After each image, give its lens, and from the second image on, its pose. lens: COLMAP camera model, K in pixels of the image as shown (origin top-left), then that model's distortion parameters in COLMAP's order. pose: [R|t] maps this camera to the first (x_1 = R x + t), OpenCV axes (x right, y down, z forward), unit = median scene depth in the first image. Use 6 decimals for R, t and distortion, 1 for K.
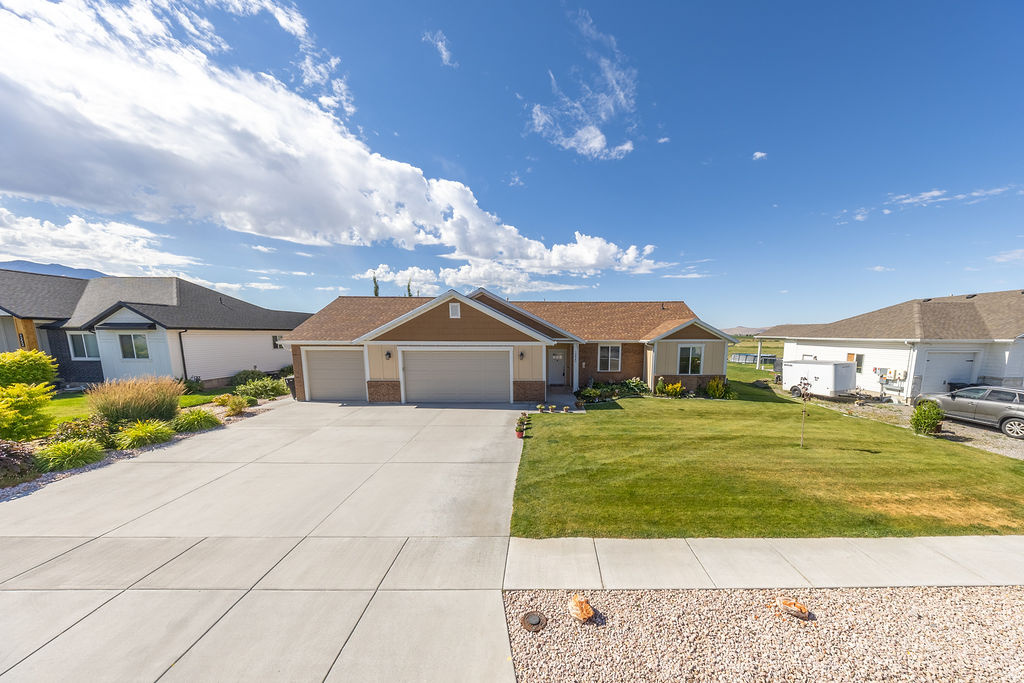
lens RADIAL K [[339.5, 0, 549.5], [0, 339.5, 375.5], [0, 0, 1]] dist [0.004500, -0.000571]
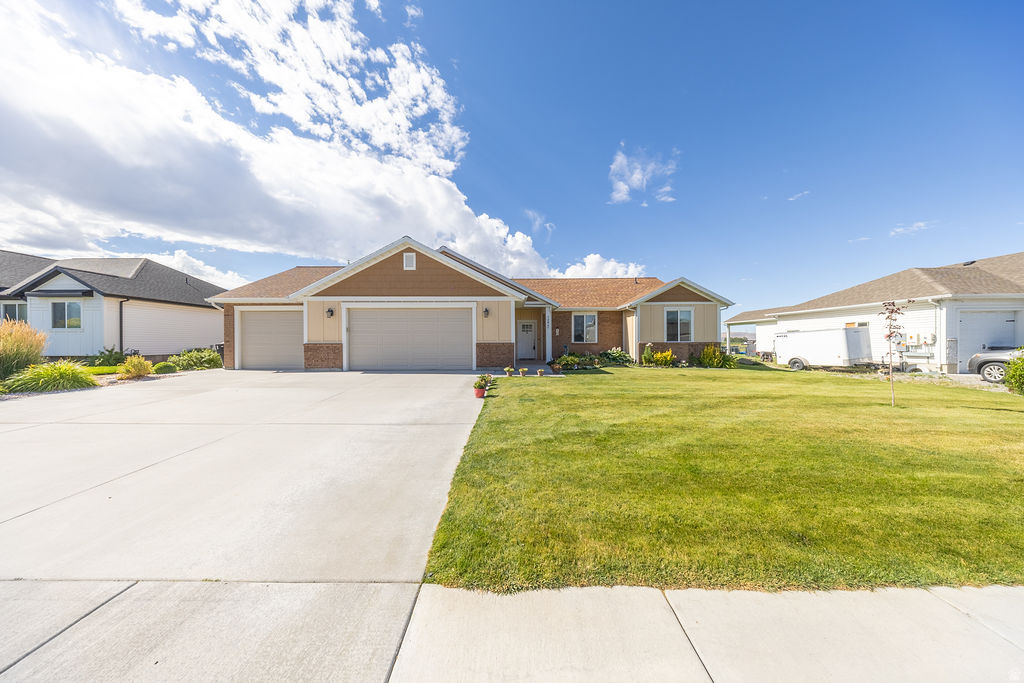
lens RADIAL K [[299.1, 0, 511.5], [0, 299.1, 339.6], [0, 0, 1]] dist [-0.003261, 0.000813]
pose [[0.999821, -0.008254, -0.017010, -0.006088], [0.005904, 0.990983, -0.133860, 0.097924], [0.017961, 0.133735, 0.990854, 0.243795]]
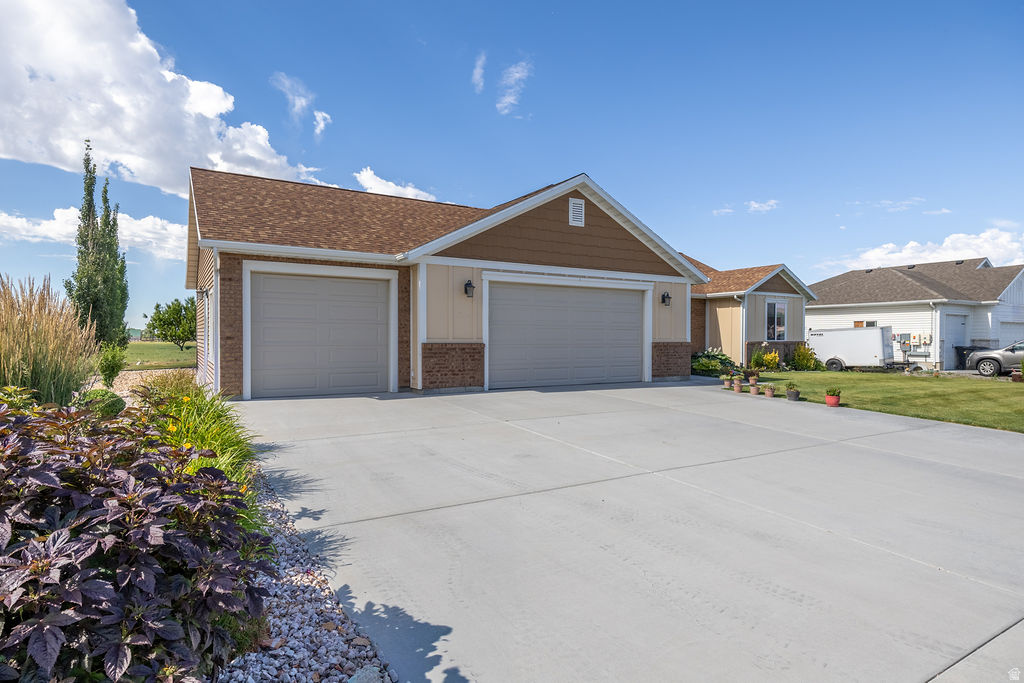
lens RADIAL K [[566.2, 0, 503.4], [0, 566.2, 340.9], [0, 0, 1]] dist [-0.018946, 0.015406]
pose [[0.866496, -0.005620, 0.499153, -0.738257], [0.065962, 0.992457, -0.103332, 0.088249], [-0.494807, 0.122462, 0.860331, 0.268405]]
